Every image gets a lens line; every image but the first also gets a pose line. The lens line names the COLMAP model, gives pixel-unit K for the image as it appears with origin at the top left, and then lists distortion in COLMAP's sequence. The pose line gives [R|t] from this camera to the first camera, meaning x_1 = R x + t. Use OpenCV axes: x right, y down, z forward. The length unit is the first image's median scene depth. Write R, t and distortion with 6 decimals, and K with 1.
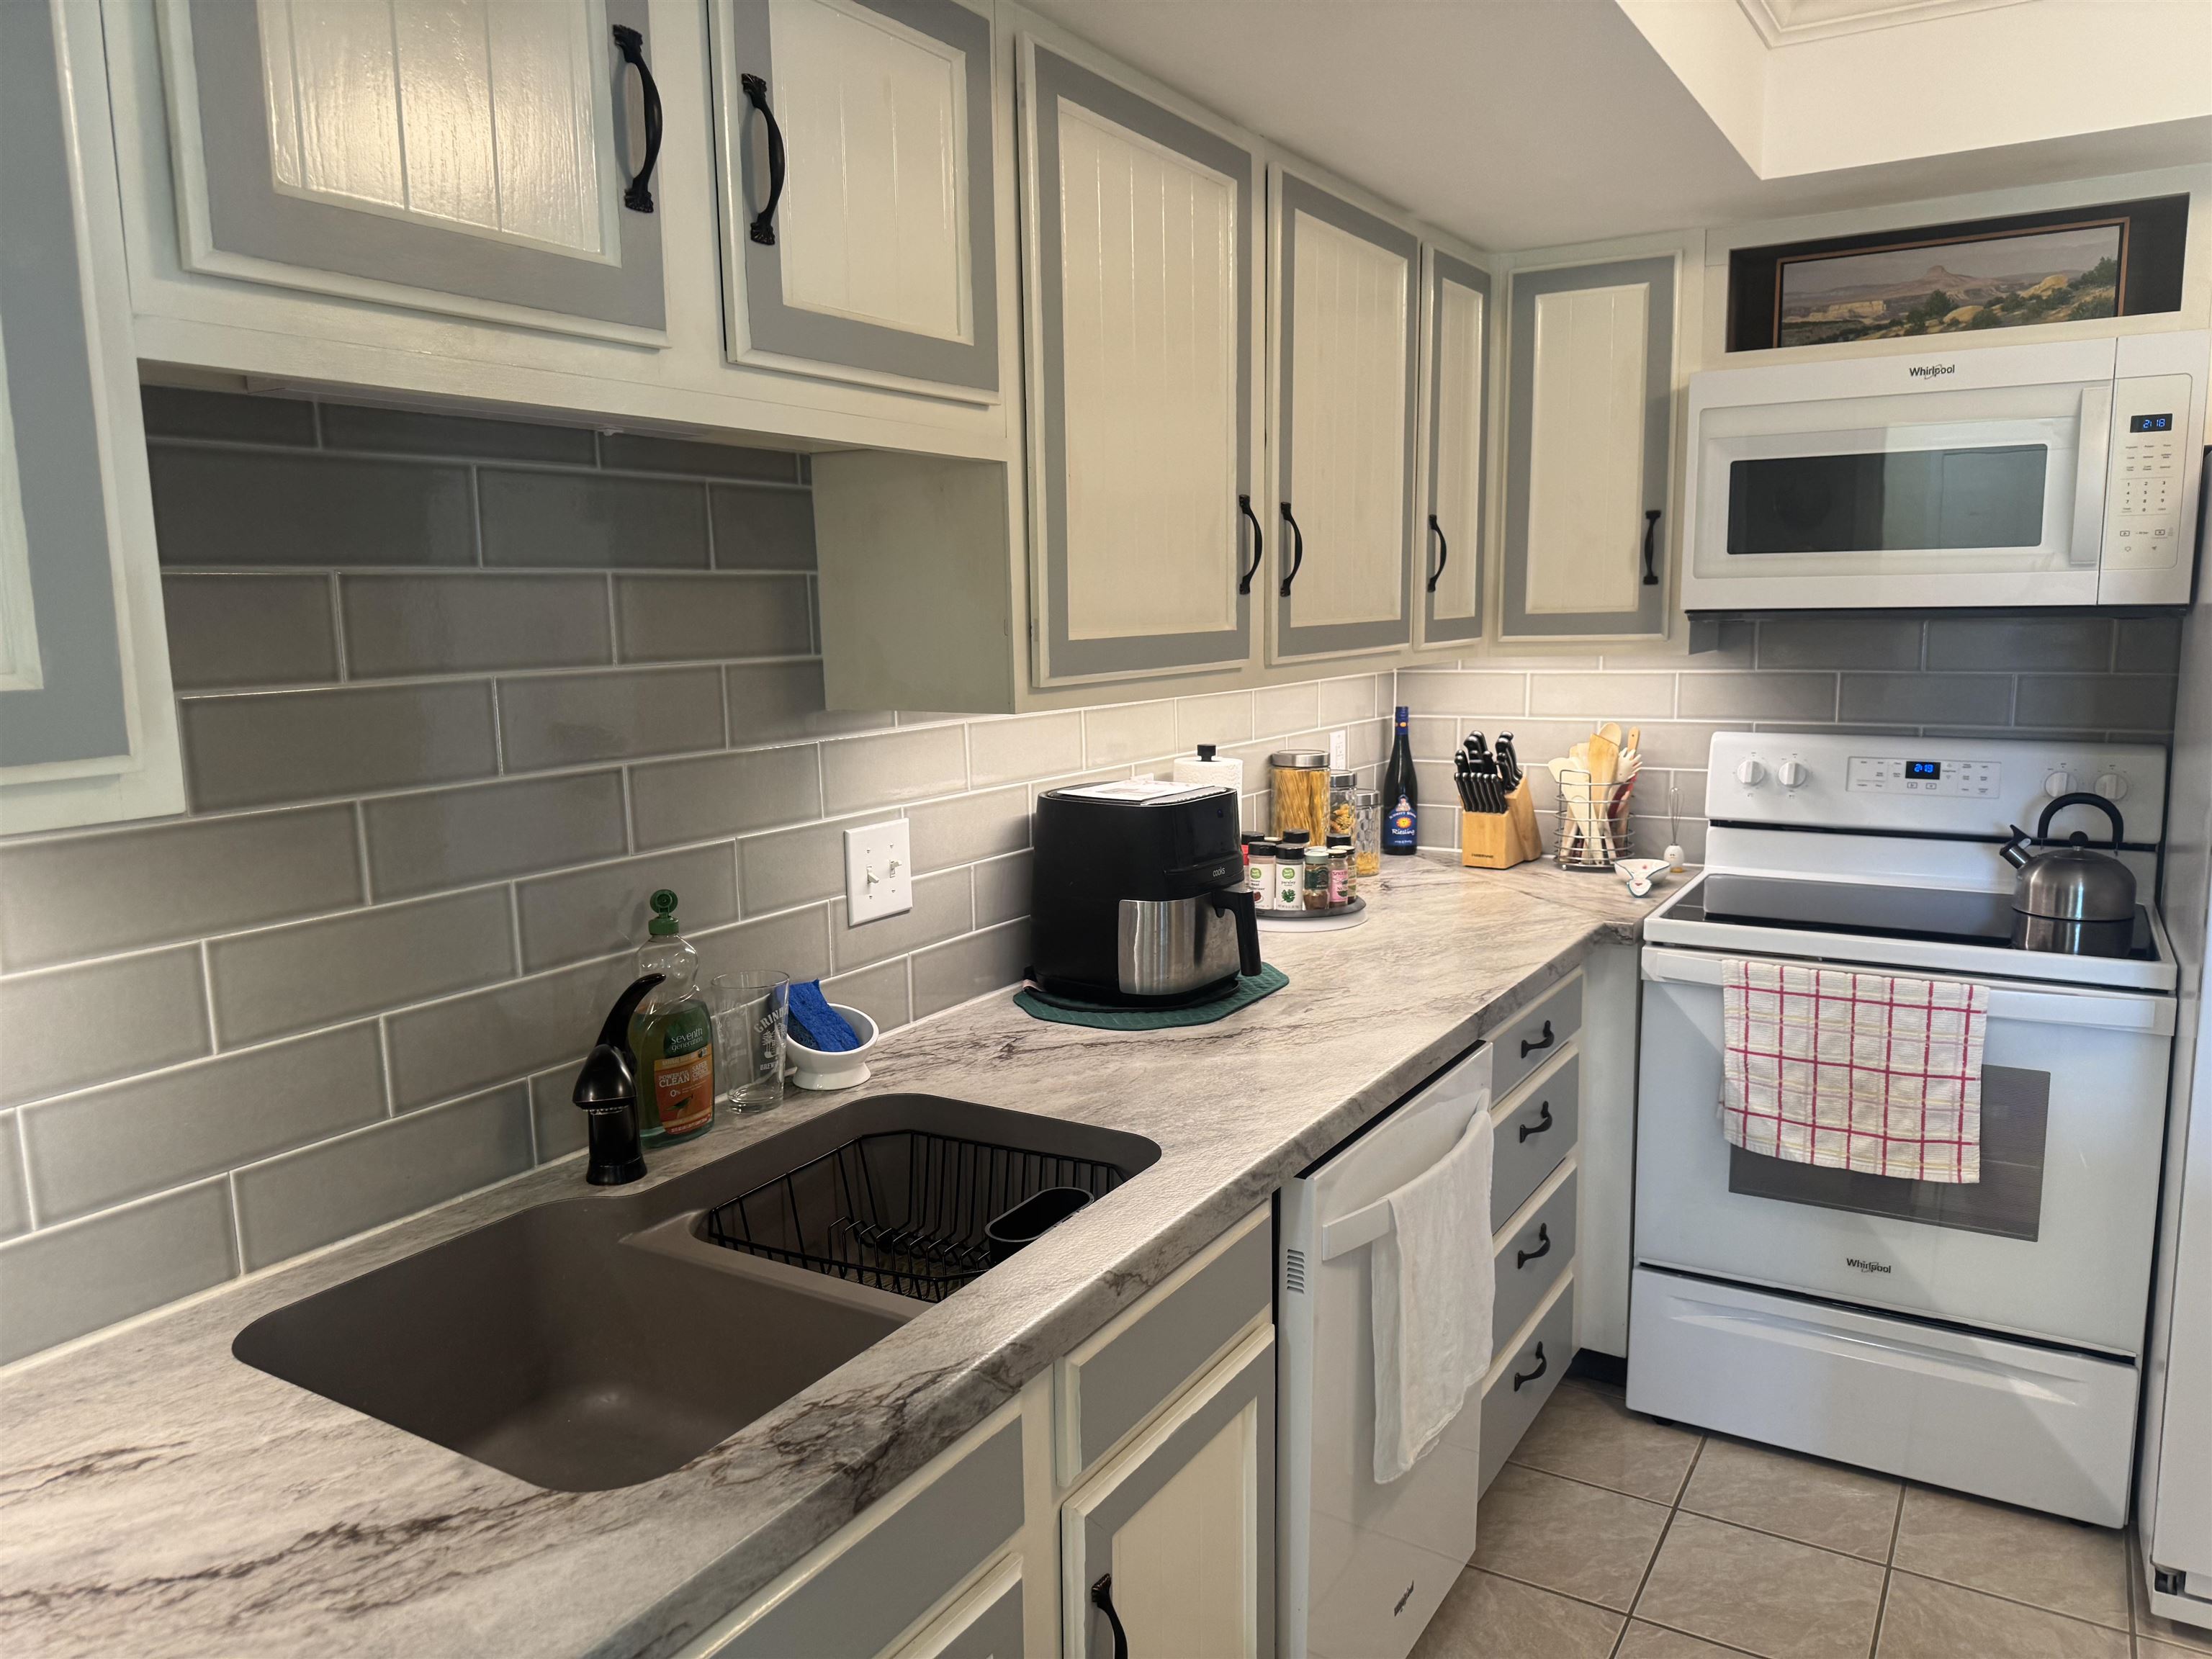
lens RADIAL K [[1573.5, 0, 1109.5], [0, 1573.5, 842.4], [0, 0, 1]] dist [0.030112, -0.019622]
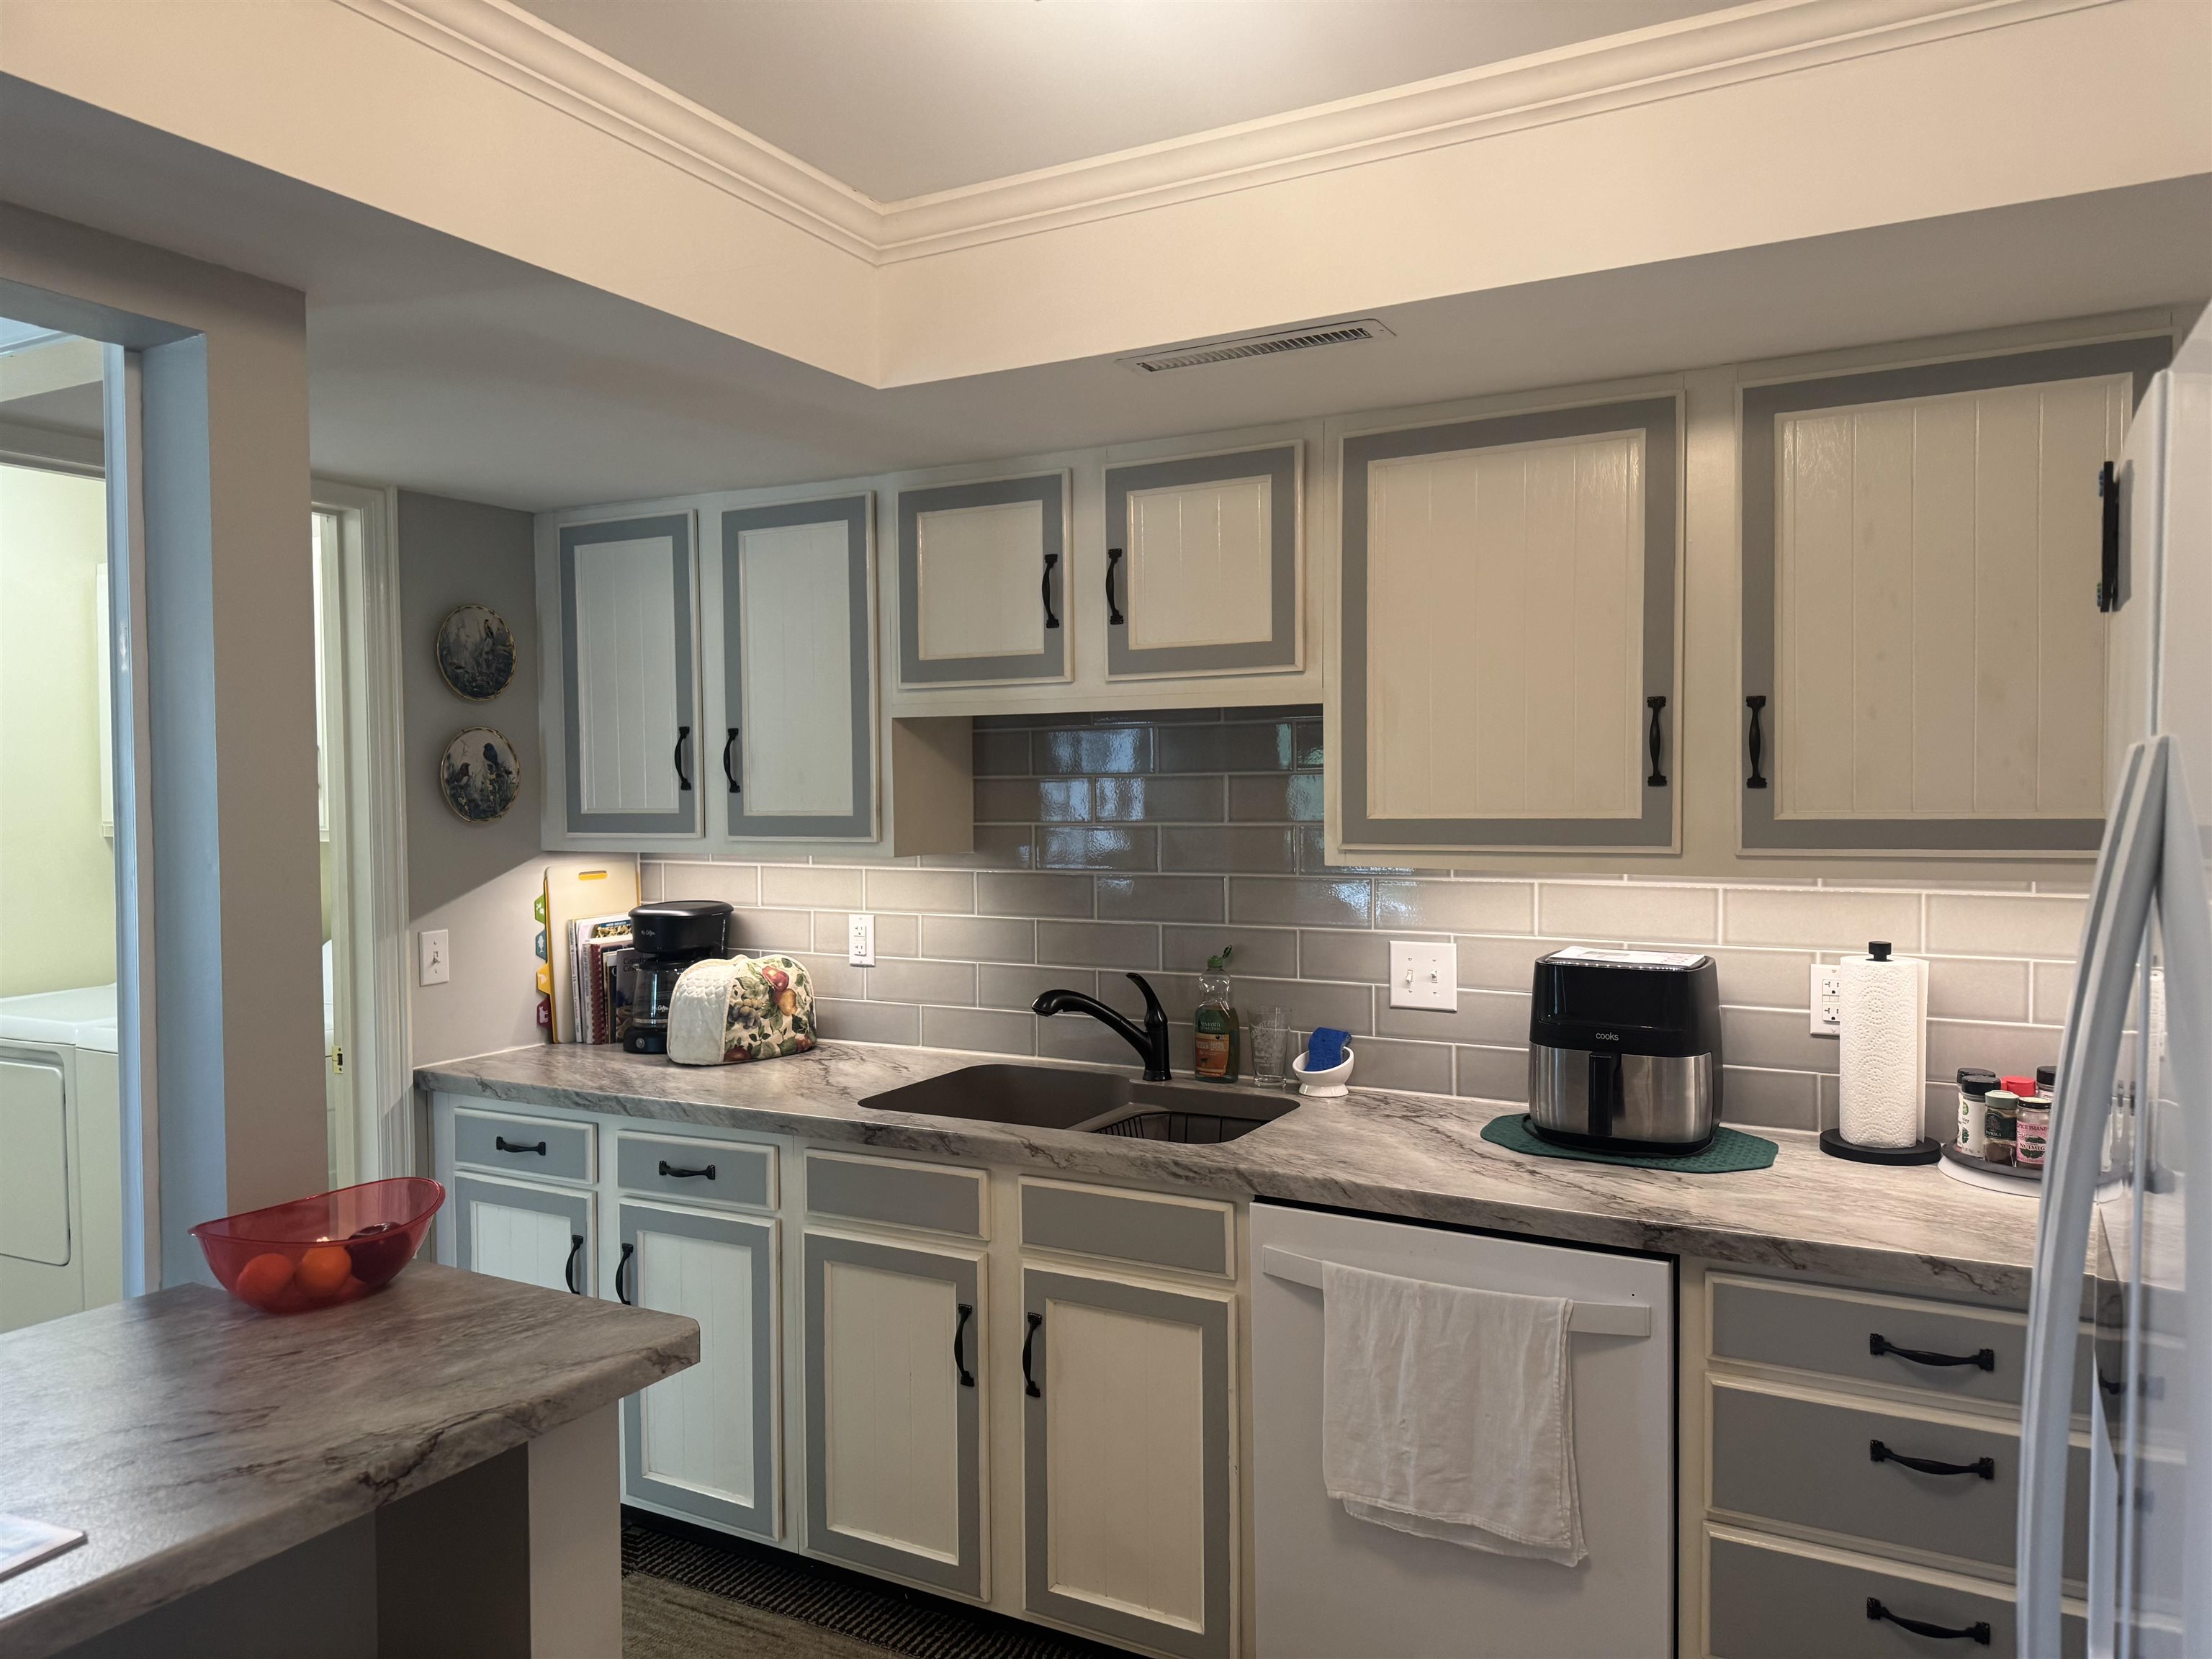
lens RADIAL K [[1573.5, 0, 1108.7], [0, 1573.5, 827.7], [0, 0, 1]] dist [0.030112, -0.019622]
pose [[-0.013968, 0.031807, -0.999396, 1.298644], [-0.145876, 0.988735, 0.033507, -0.122759], [0.989204, 0.146256, -0.009170, 0.723360]]
